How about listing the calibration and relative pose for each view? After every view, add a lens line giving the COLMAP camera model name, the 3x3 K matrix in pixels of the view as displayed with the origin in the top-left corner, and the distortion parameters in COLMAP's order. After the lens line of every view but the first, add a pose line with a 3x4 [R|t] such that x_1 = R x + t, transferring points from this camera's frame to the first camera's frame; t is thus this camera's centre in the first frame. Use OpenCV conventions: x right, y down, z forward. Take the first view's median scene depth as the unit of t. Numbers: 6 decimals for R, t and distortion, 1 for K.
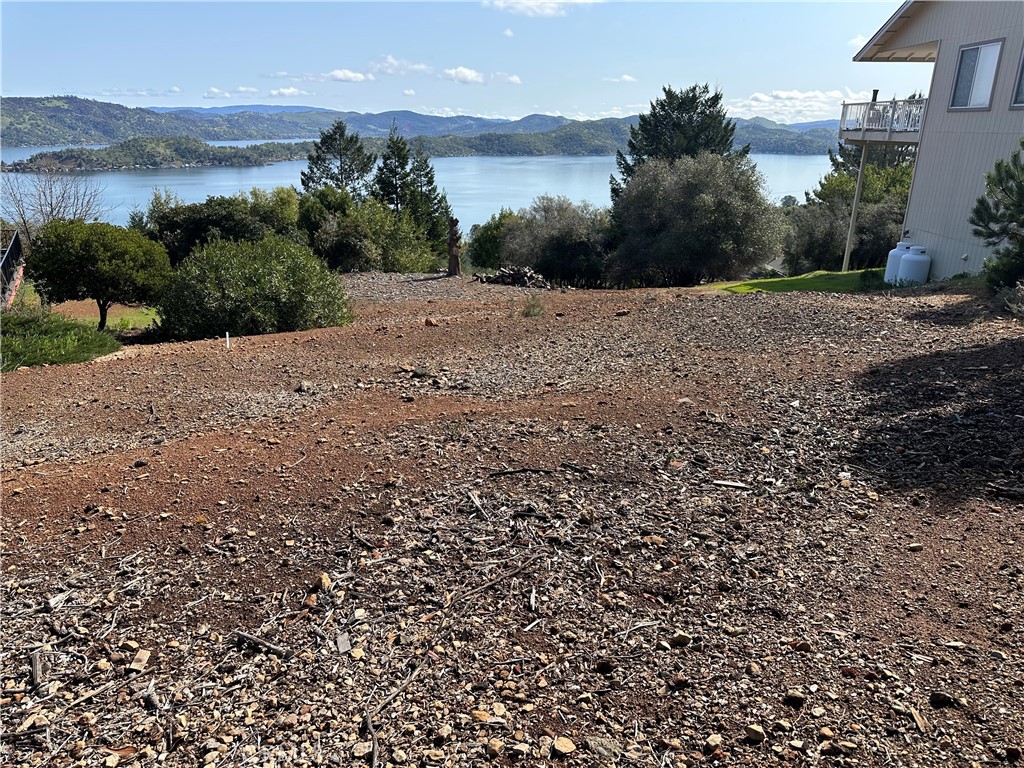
lens RADIAL K [[725.4, 0, 514.1], [0, 725.4, 386.8], [0, 0, 1]] dist [0.107258, -0.151042]
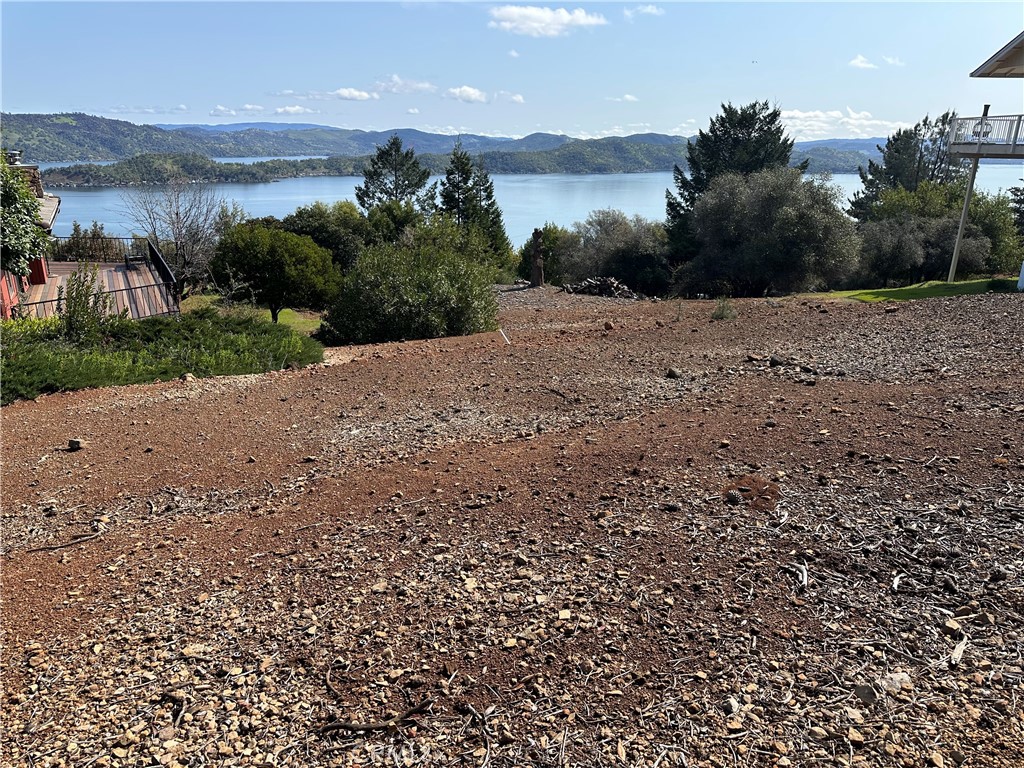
lens RADIAL K [[725.4, 0, 514.1], [0, 725.4, 386.8], [0, 0, 1]] dist [0.107258, -0.151042]
pose [[0.999992, 0.003978, -0.000859, -0.137370], [-0.003996, 0.999747, -0.022113, 0.011580], [0.000771, 0.022116, 0.999755, -0.013589]]
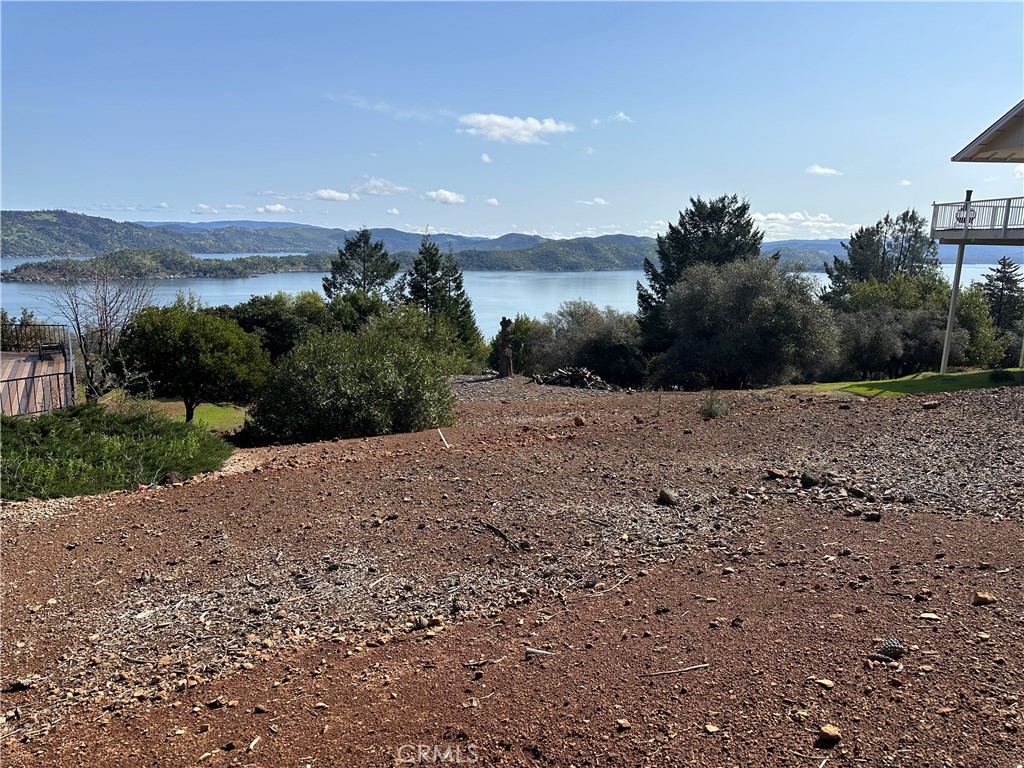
lens RADIAL K [[721.6, 0, 514.1], [0, 721.6, 394.8], [0, 0, 1]] dist [0.133989, -0.201907]
pose [[0.999486, 0.002670, 0.031933, -0.123326], [0.001689, 0.990747, -0.135713, -0.000900], [-0.032000, 0.135698, 0.990233, 0.072104]]
